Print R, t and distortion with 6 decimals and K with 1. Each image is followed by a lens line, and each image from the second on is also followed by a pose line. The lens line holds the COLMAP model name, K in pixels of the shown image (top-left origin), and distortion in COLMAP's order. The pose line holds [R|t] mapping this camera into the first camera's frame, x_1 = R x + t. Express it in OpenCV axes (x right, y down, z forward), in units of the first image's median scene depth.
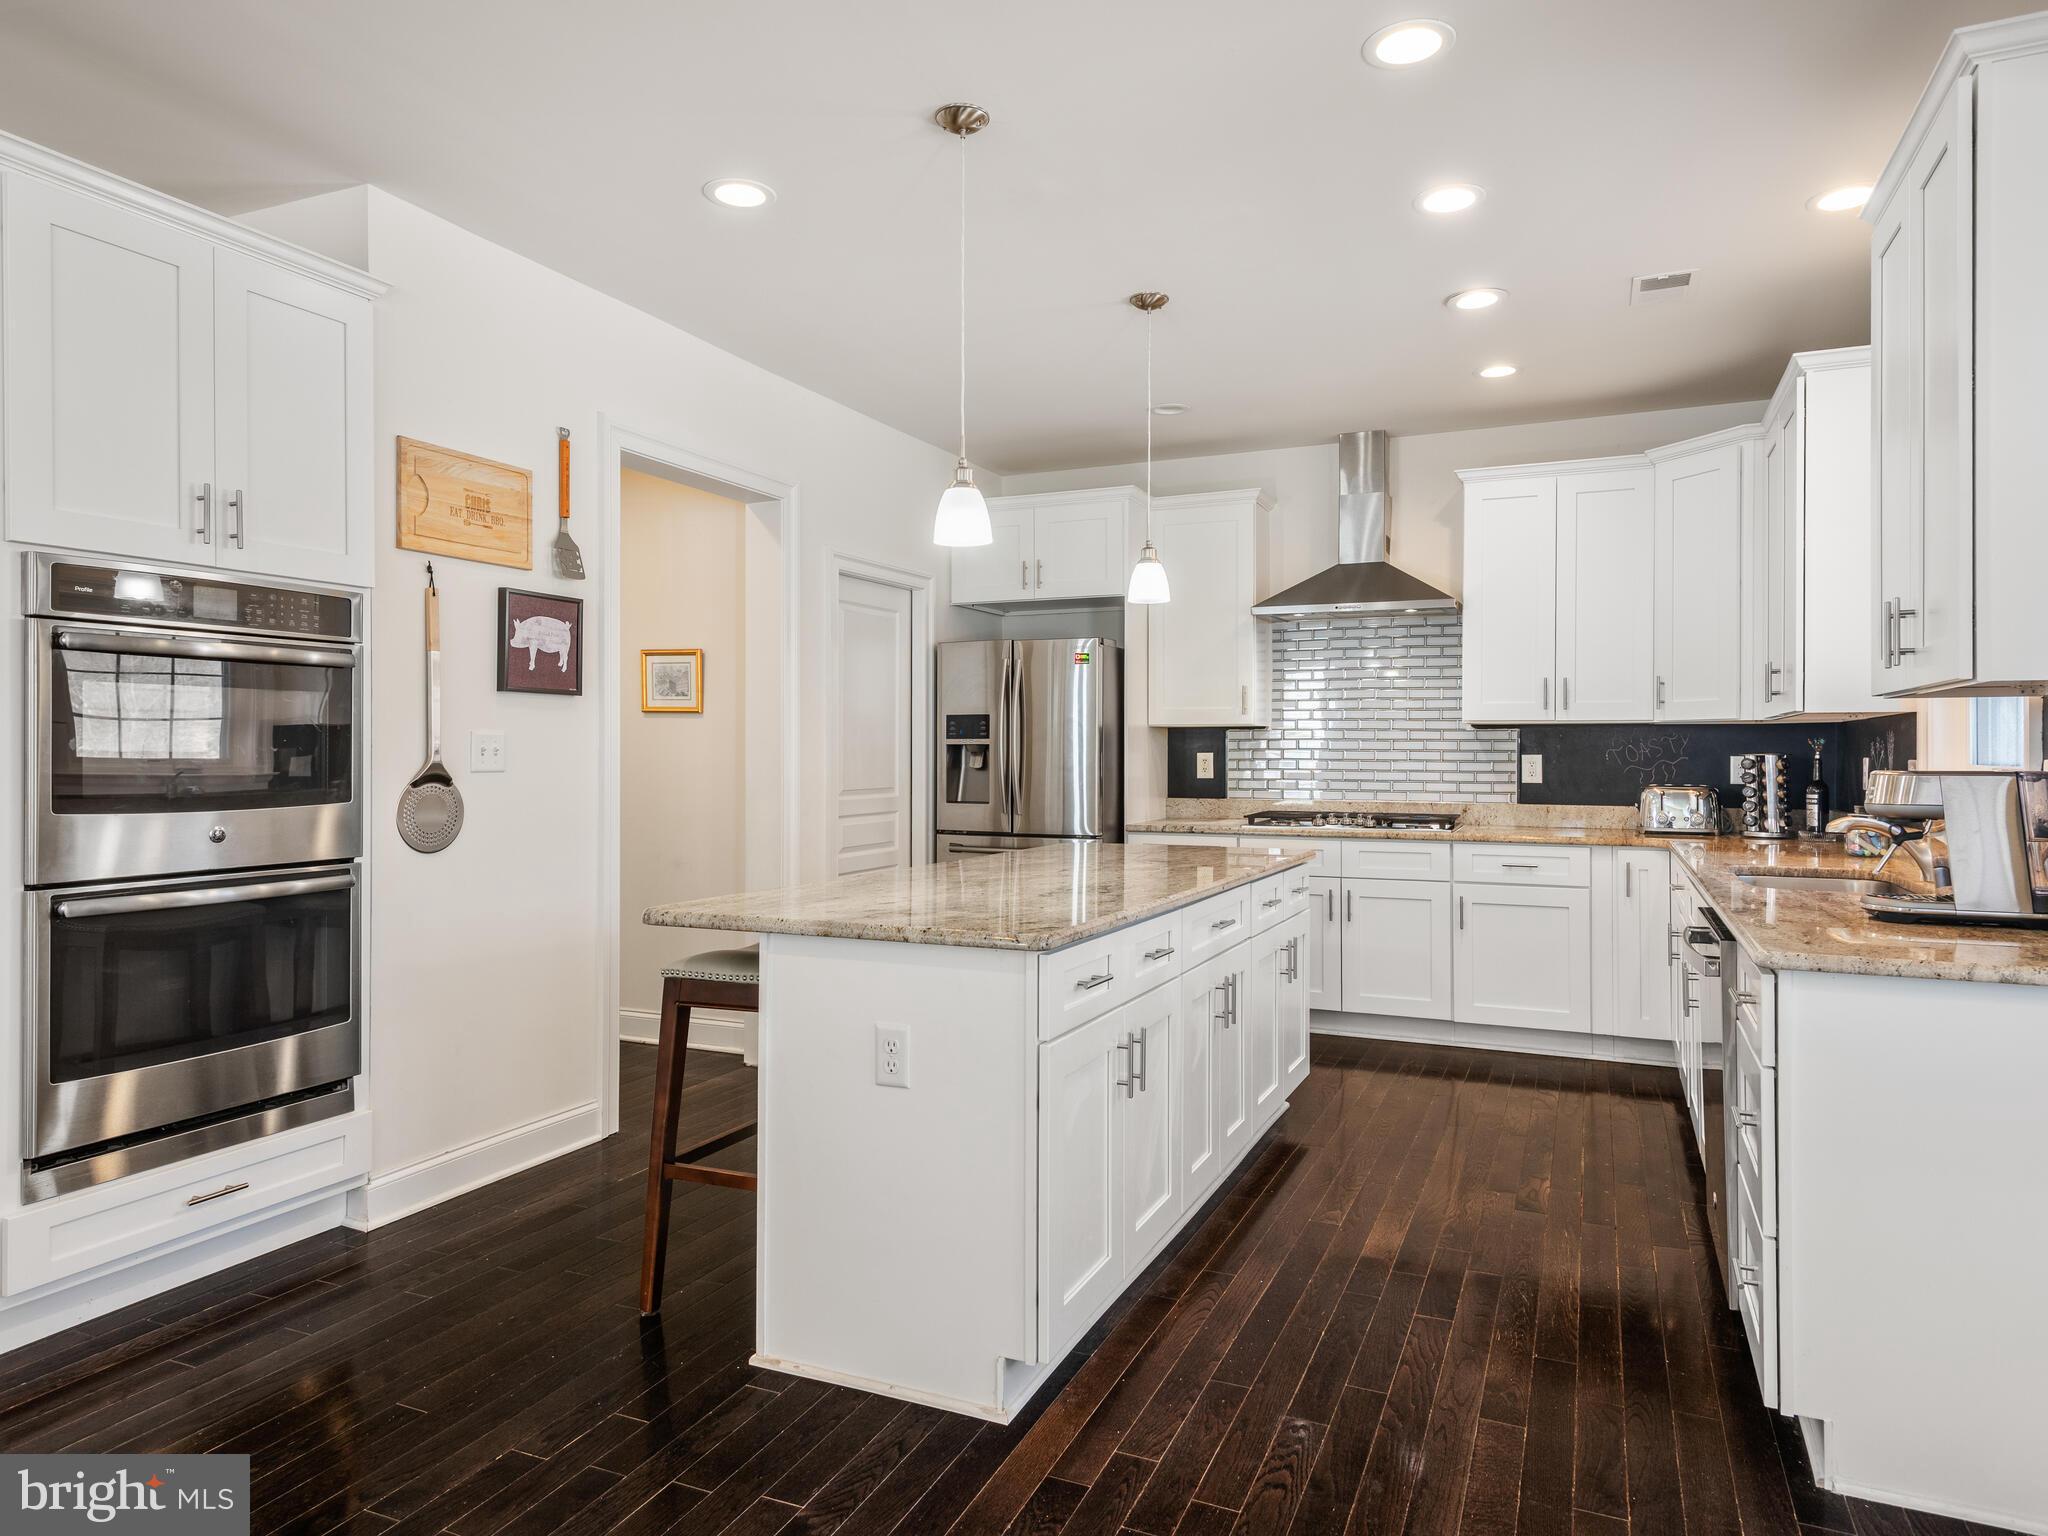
lens RADIAL K [[1271.1, 0, 1030.6], [0, 1271.1, 751.1], [0, 0, 1]] dist [0.022346, -0.003614]
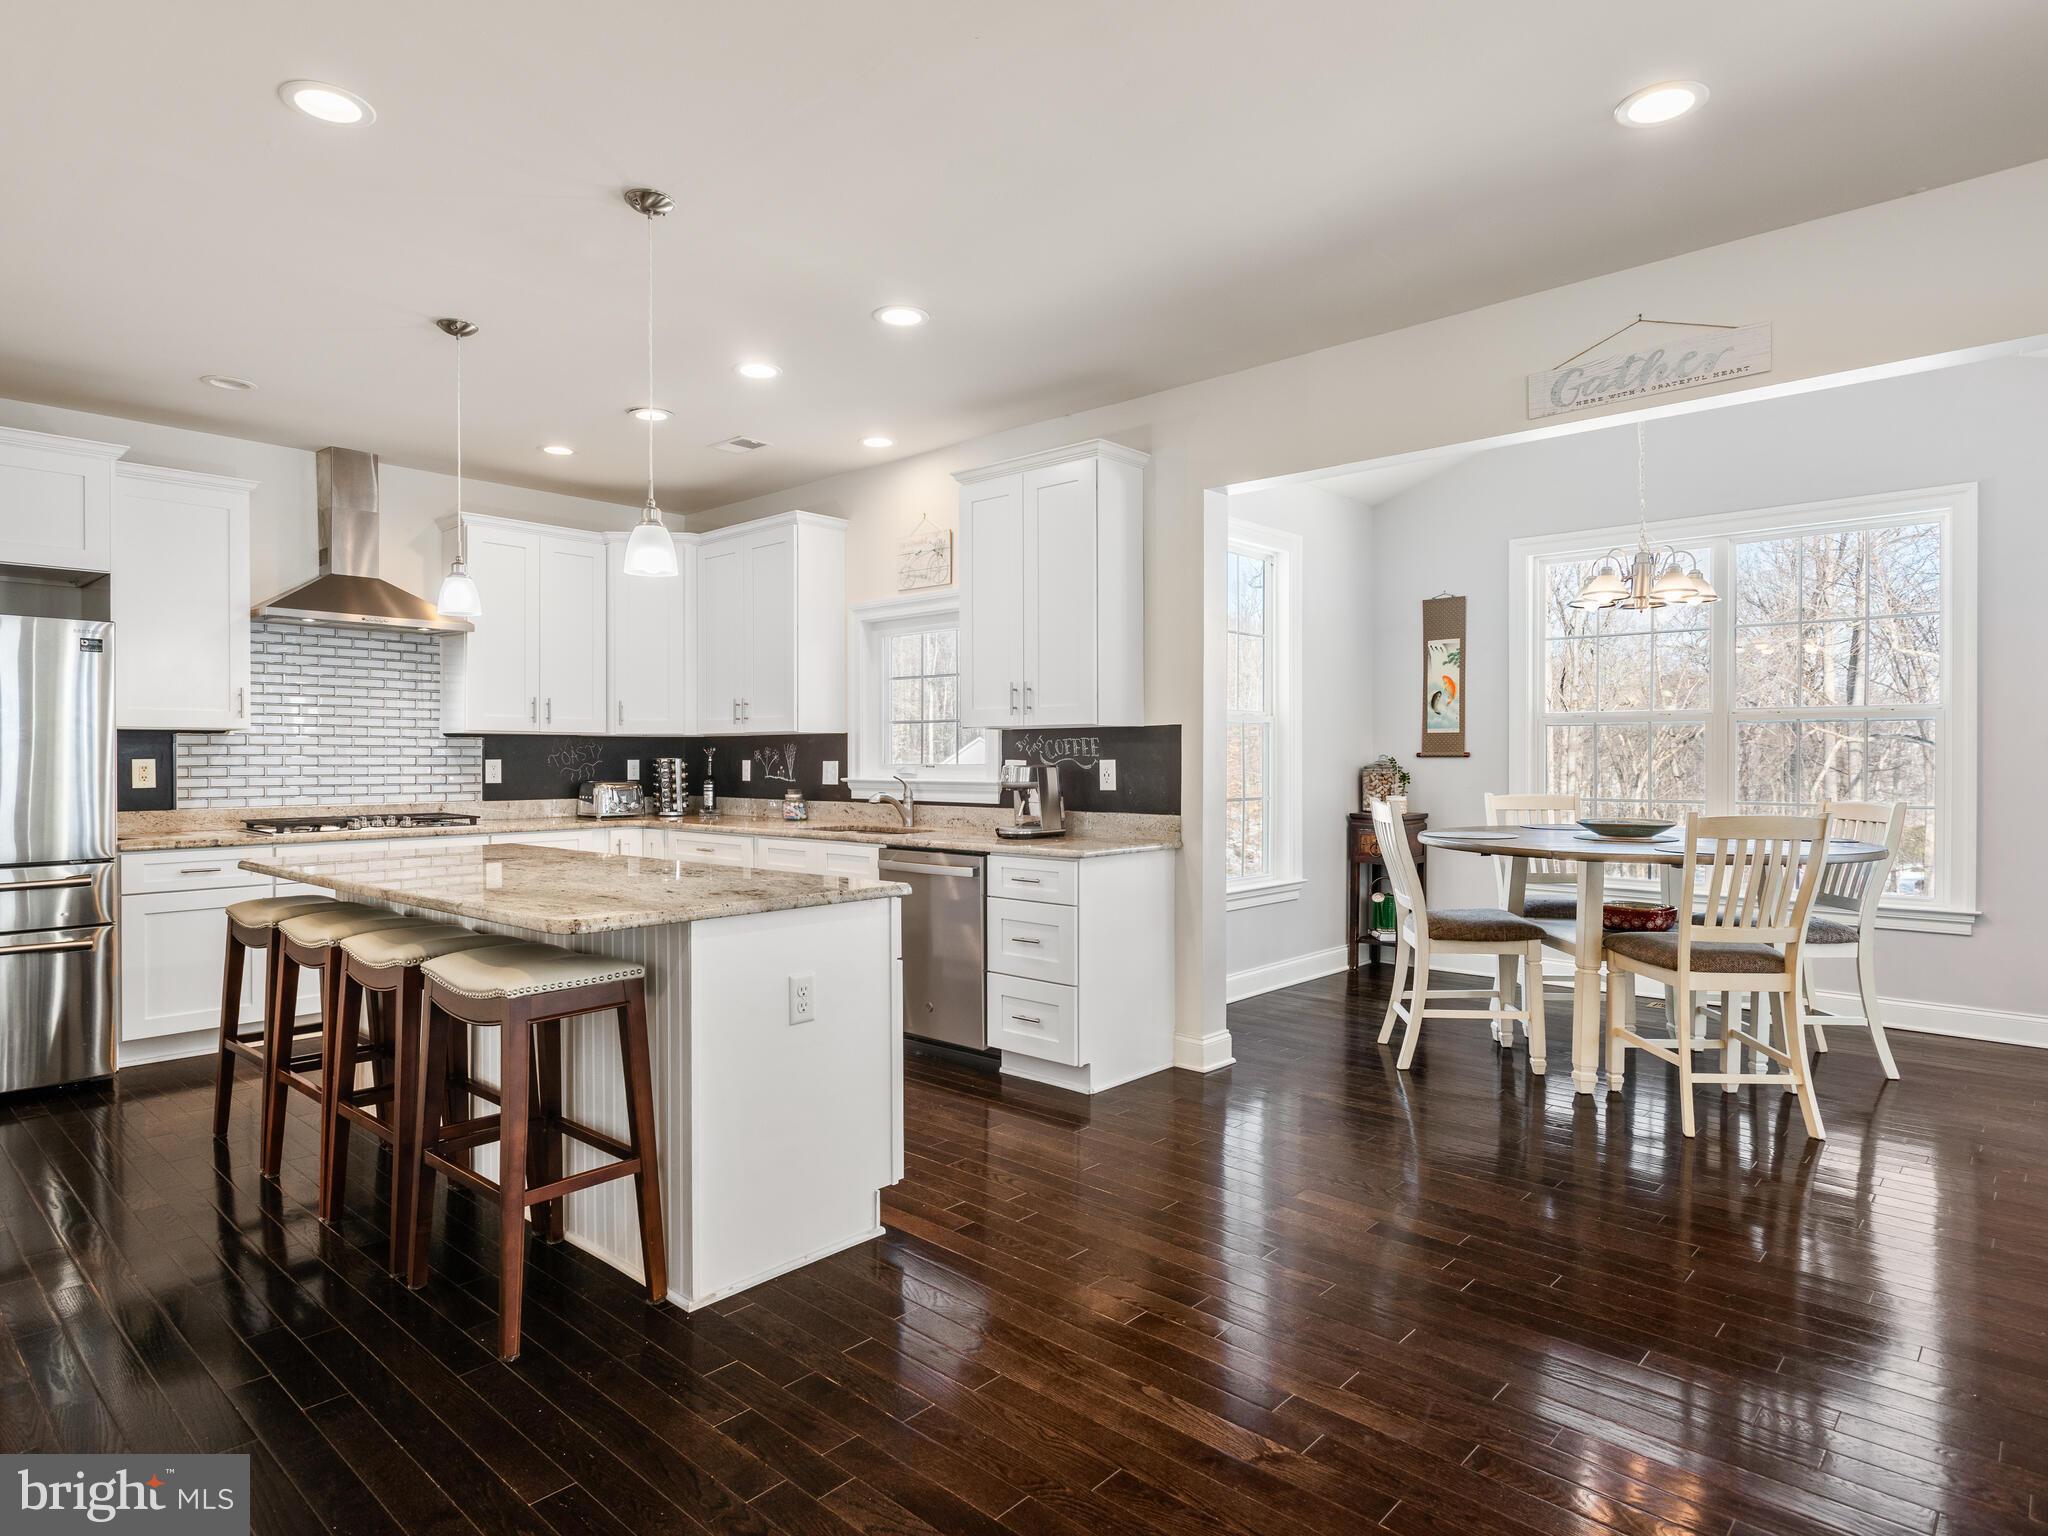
lens RADIAL K [[1157.6, 0, 1027.7], [0, 1157.6, 760.8], [0, 0, 1]] dist [0.005665, -0.003817]
pose [[0.312700, -0.005326, 0.949837, -0.548227], [0.001798, 0.999986, 0.005015, -0.000507], [-0.949850, 0.000140, 0.312705, 0.208786]]
